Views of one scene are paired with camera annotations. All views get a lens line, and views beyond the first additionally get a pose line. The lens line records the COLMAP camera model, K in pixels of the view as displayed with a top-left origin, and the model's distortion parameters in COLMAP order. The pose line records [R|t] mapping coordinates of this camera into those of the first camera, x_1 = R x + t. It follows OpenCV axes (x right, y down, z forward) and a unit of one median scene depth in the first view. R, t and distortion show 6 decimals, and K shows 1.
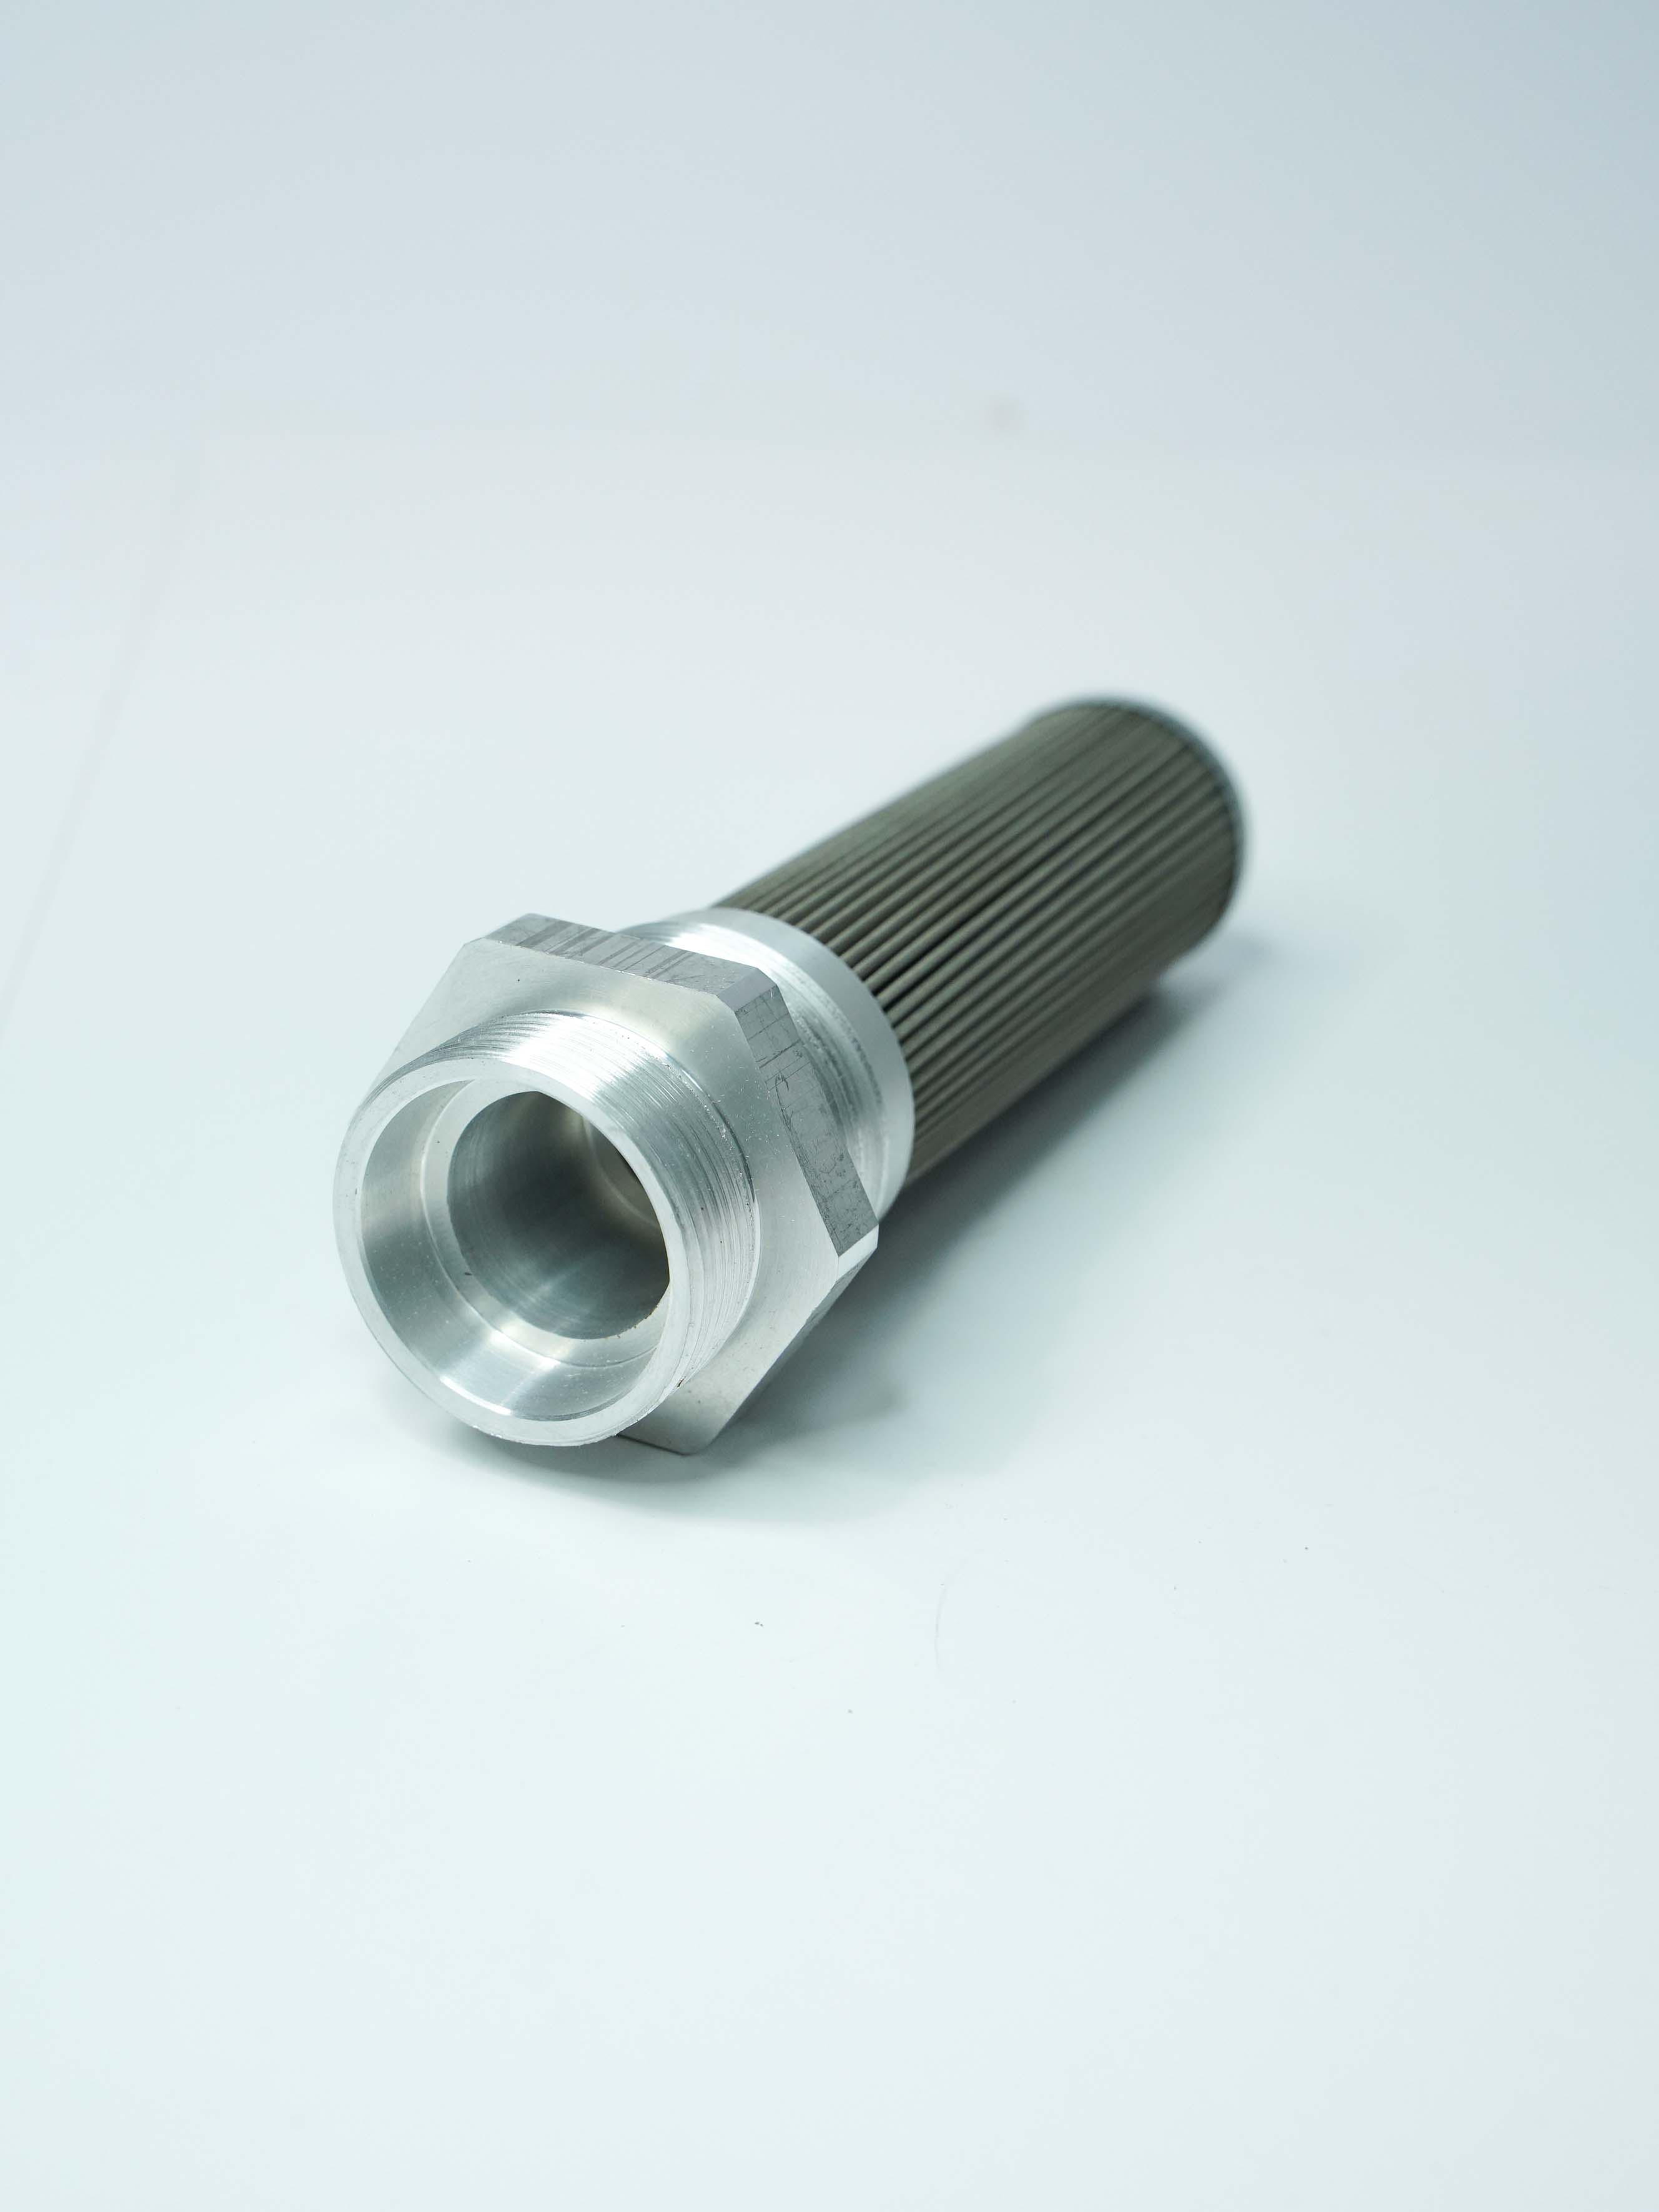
lens RADIAL K [[3345.4, 0, 829.5], [0, 3345.4, 1106.0], [0, 0, 1]] dist [-0.013997, -0.000794]
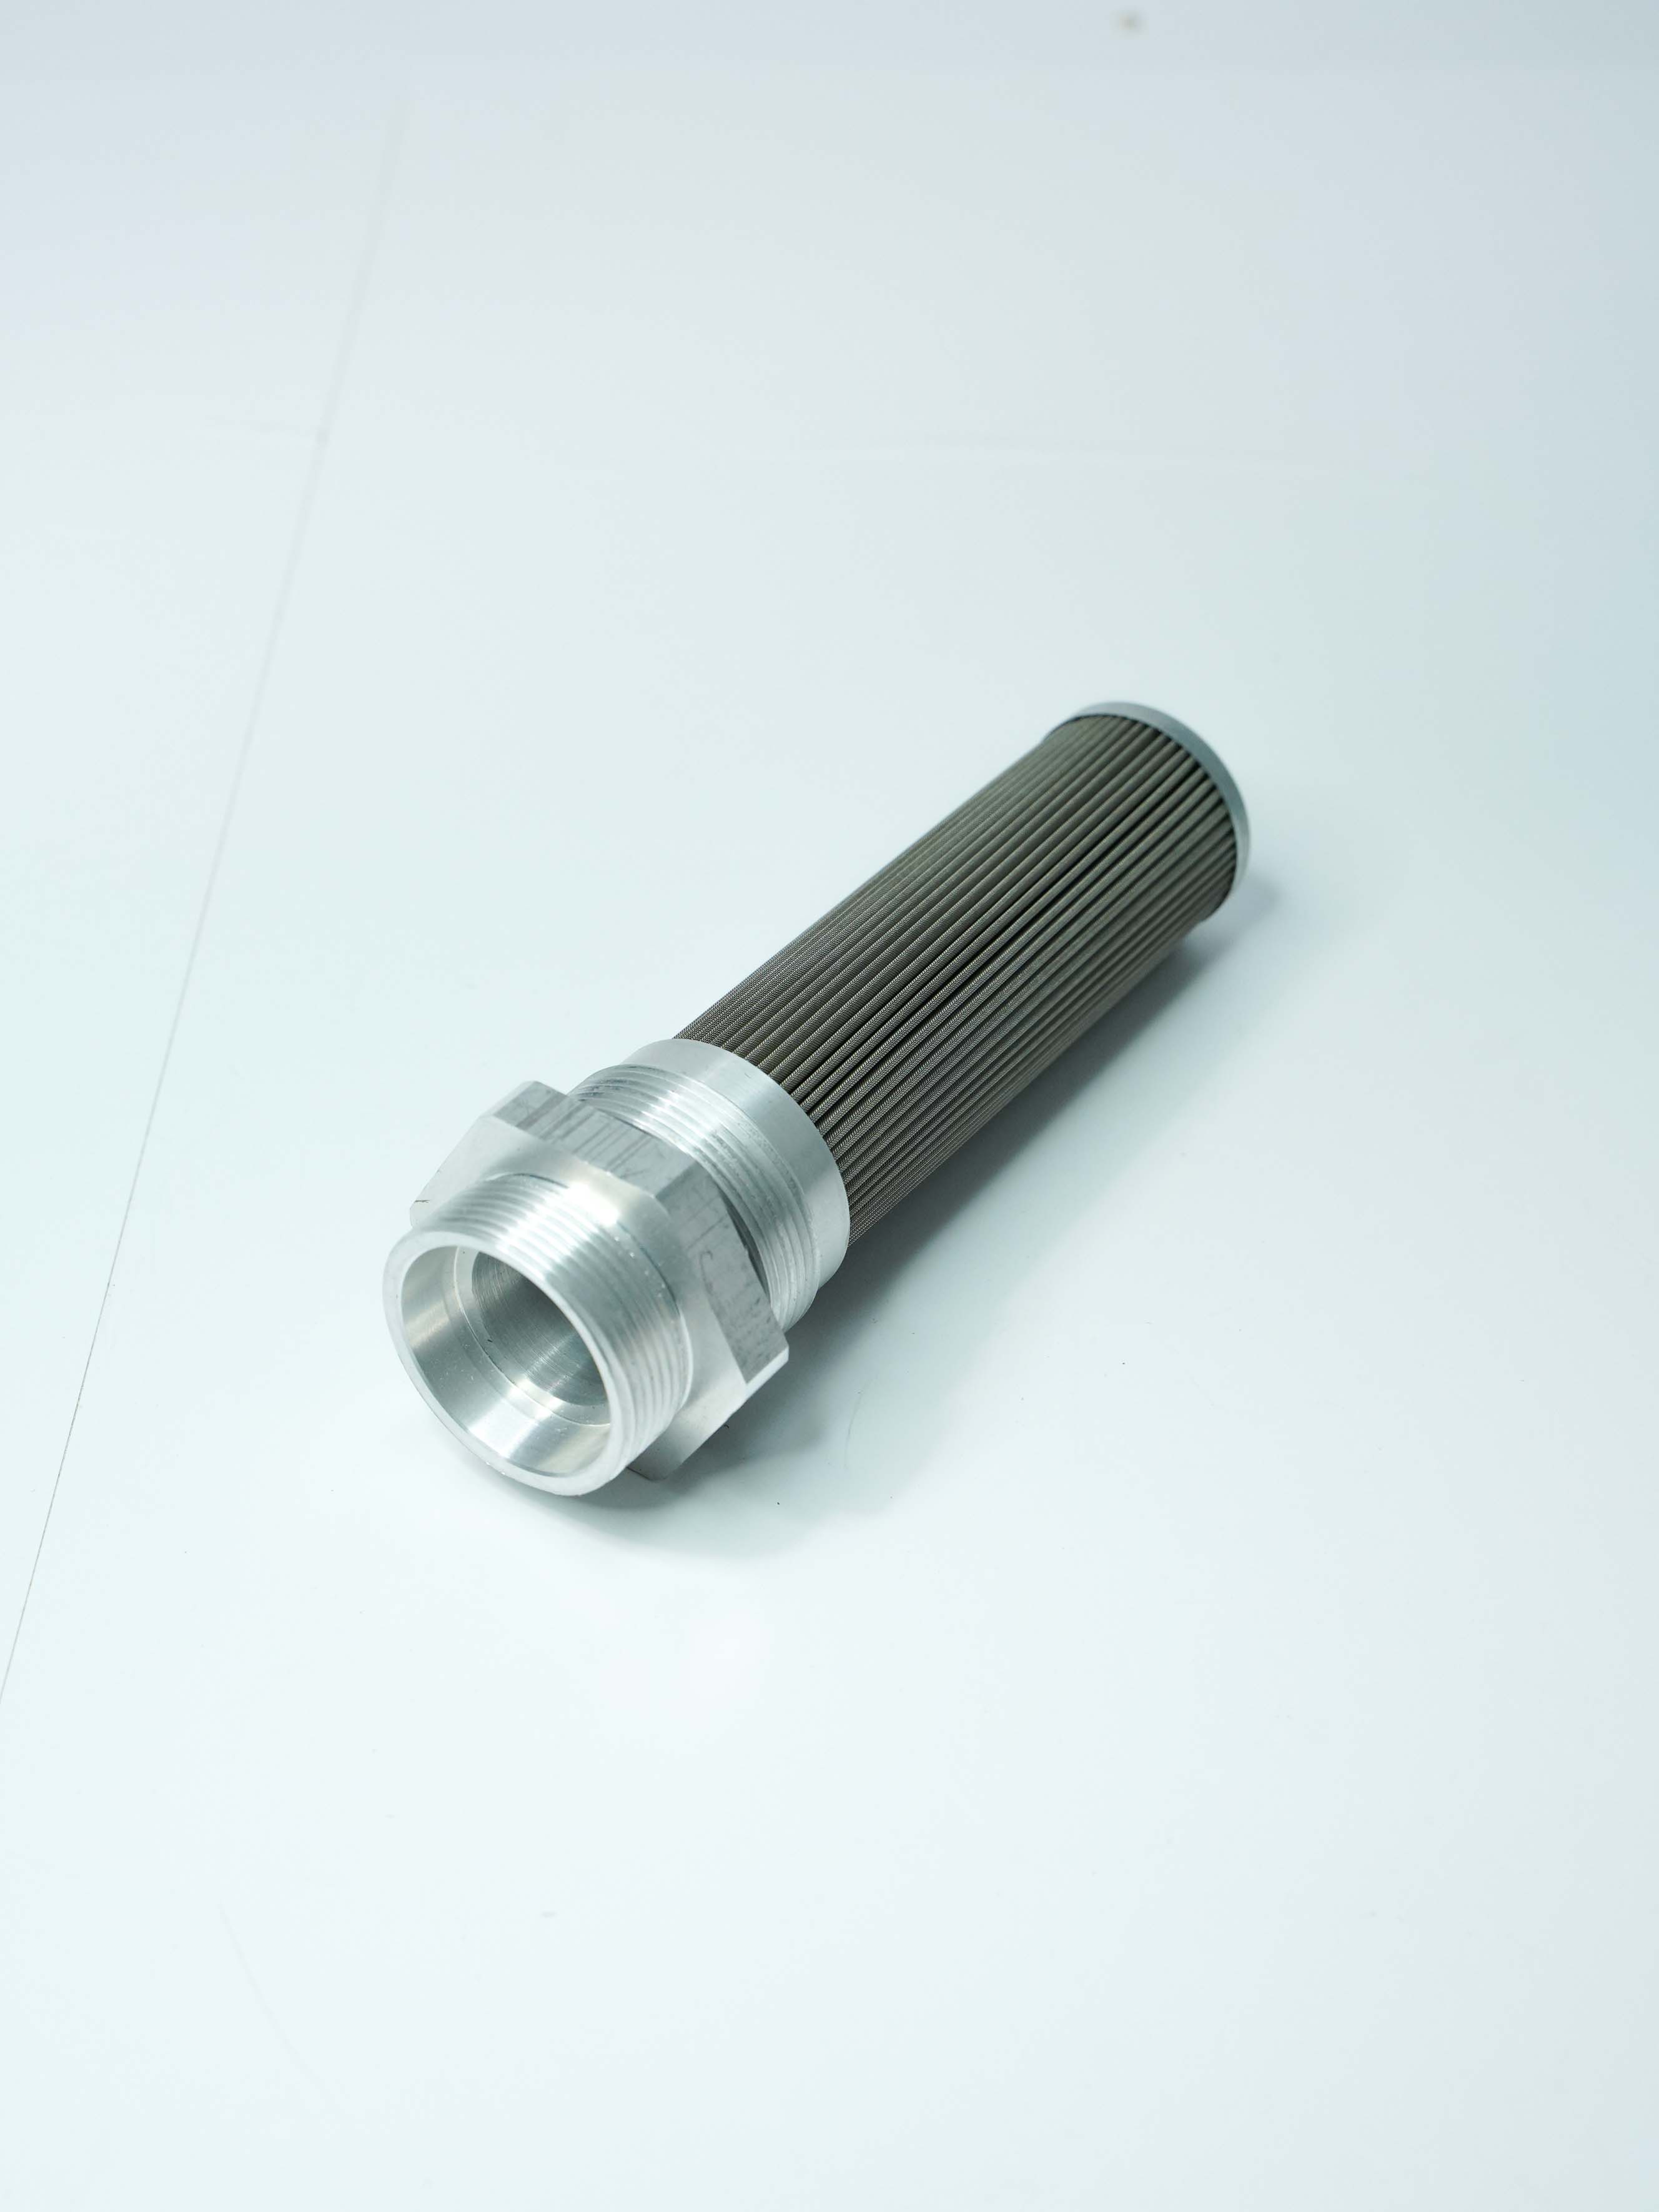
lens RADIAL K [[3345.4, 0, 829.5], [0, 3345.4, 1106.0], [0, 0, 1]] dist [-0.013997, -0.000794]
pose [[0.985717, 0.072196, -0.152149, 0.222772], [-0.027993, 0.961121, 0.274704, -0.414428], [0.166066, -0.266521, 0.949415, -0.209911]]
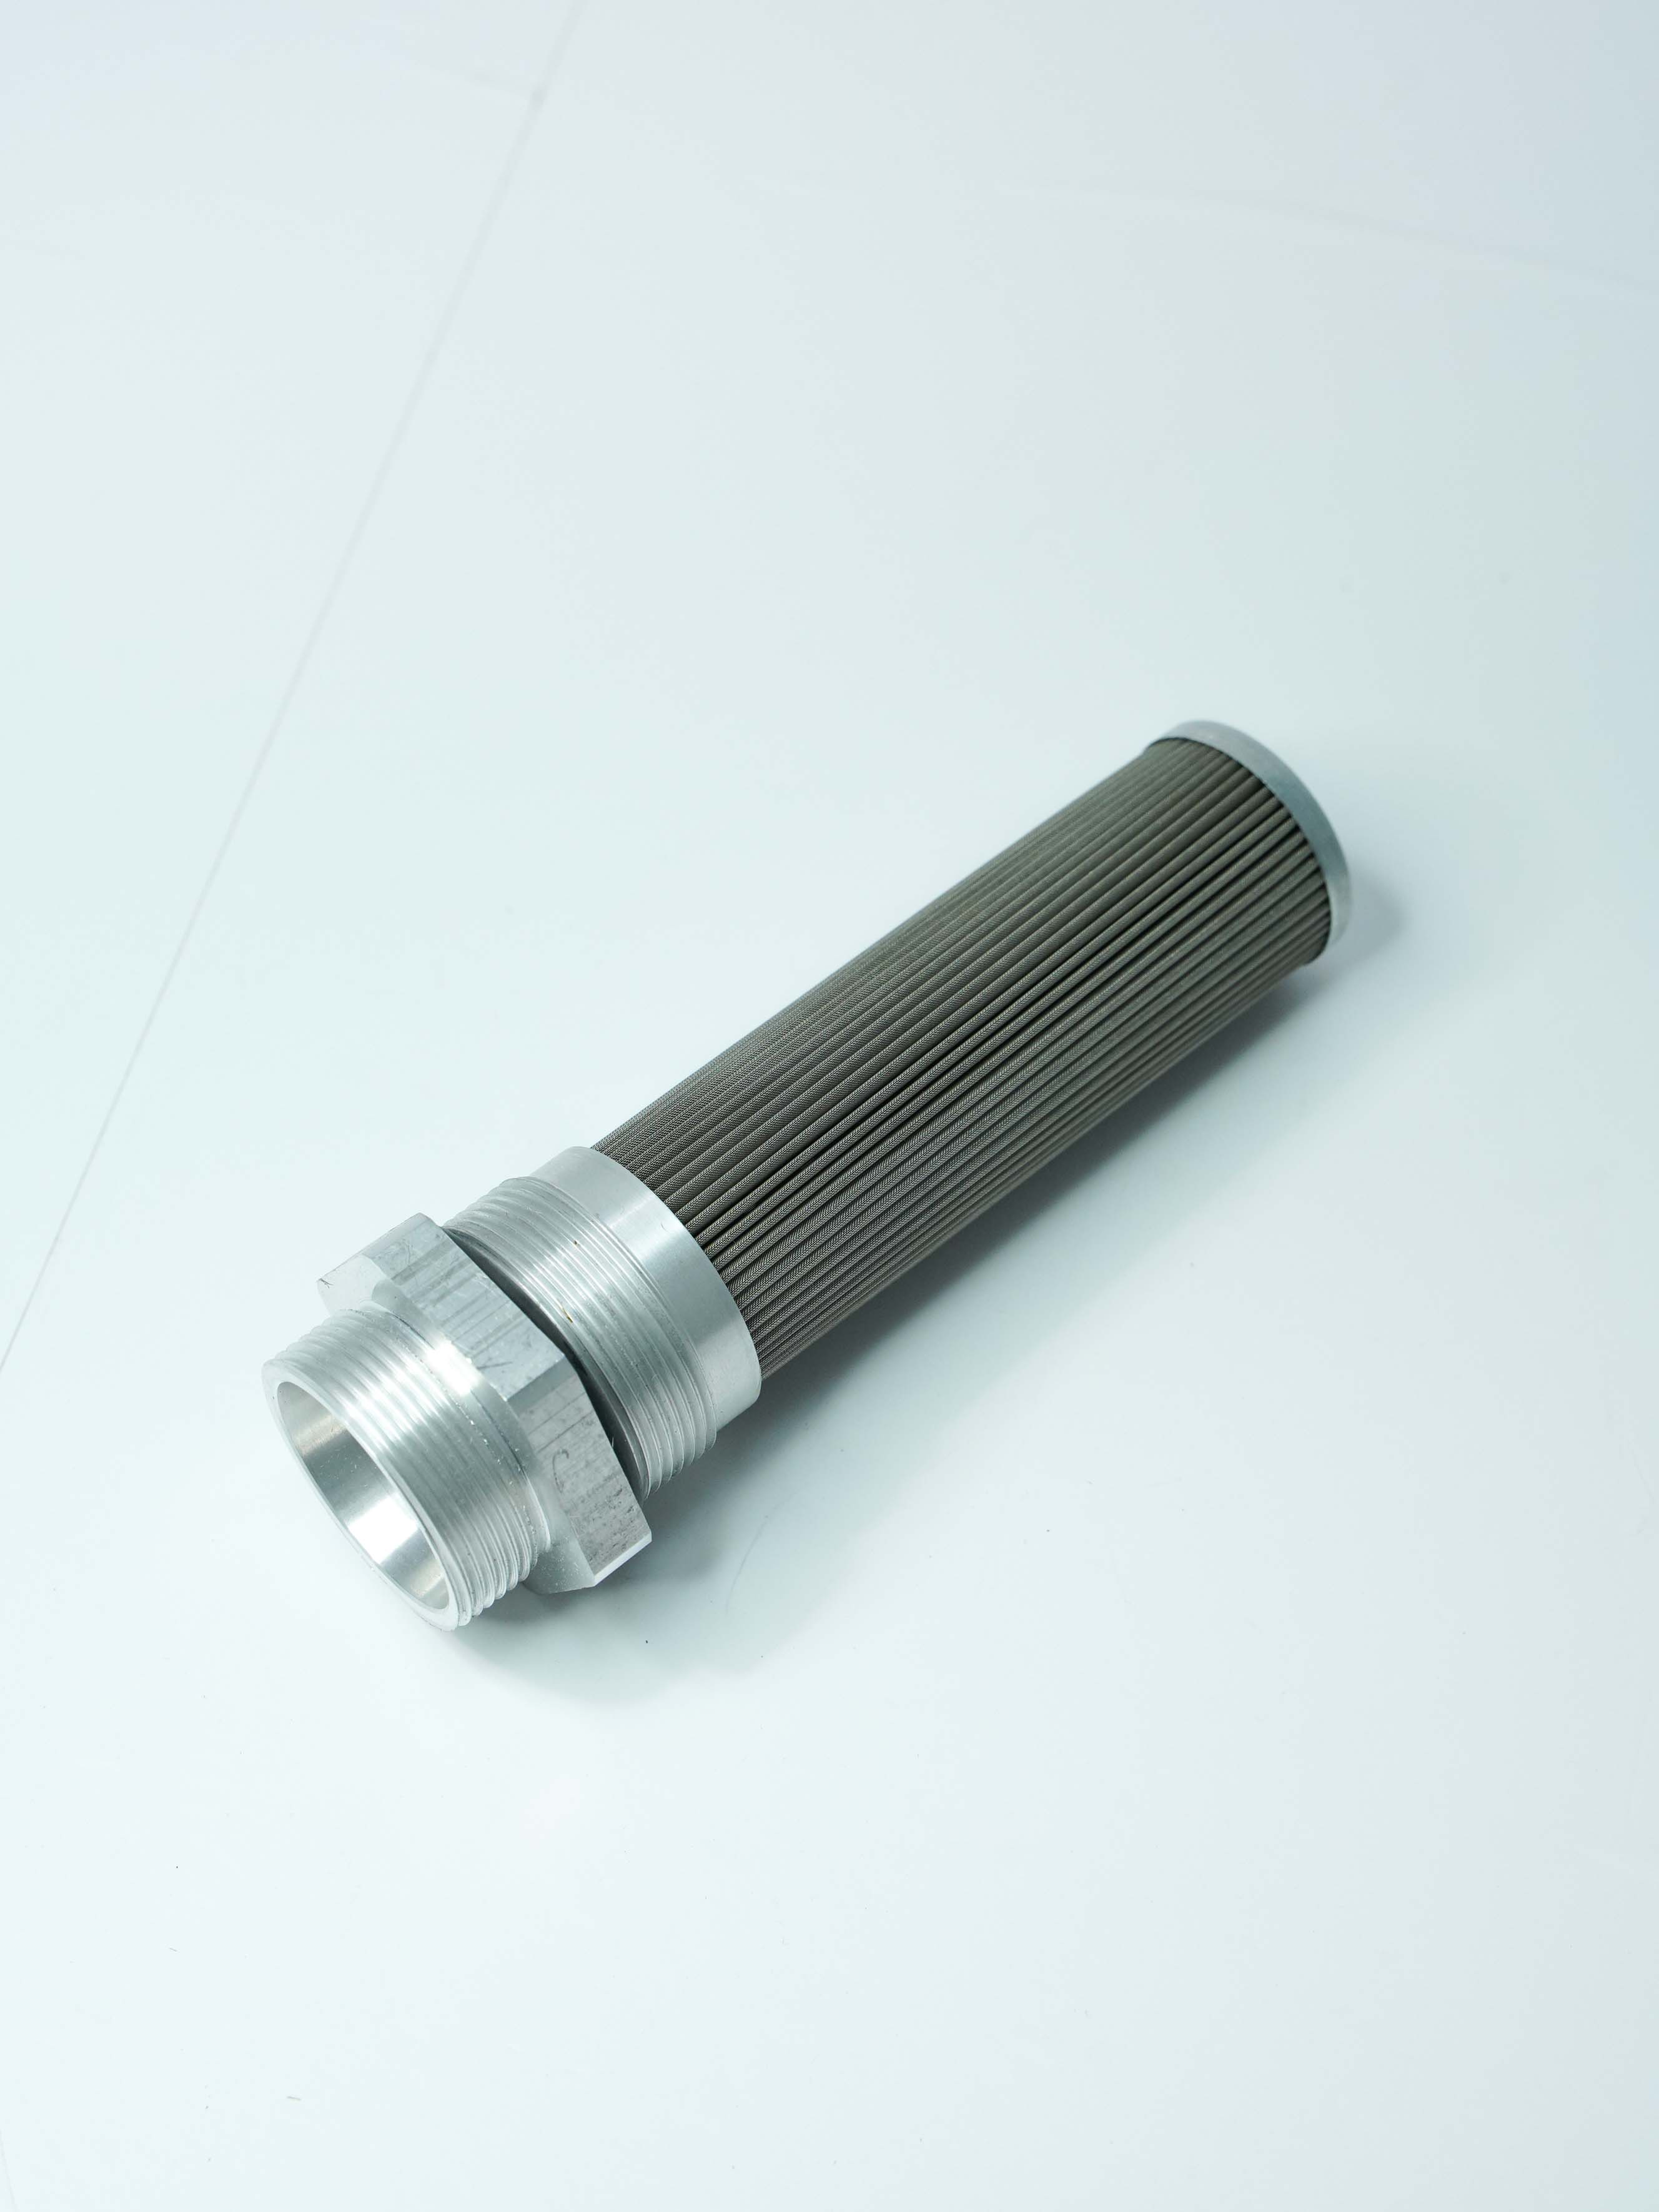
lens RADIAL K [[3345.4, 0, 829.5], [0, 3345.4, 1106.0], [0, 0, 1]] dist [-0.013997, -0.000794]
pose [[0.923431, 0.281207, -0.261147, 0.358908], [-0.098456, 0.831310, 0.547019, -0.789447], [0.370920, -0.479423, 0.795344, 0.108782]]
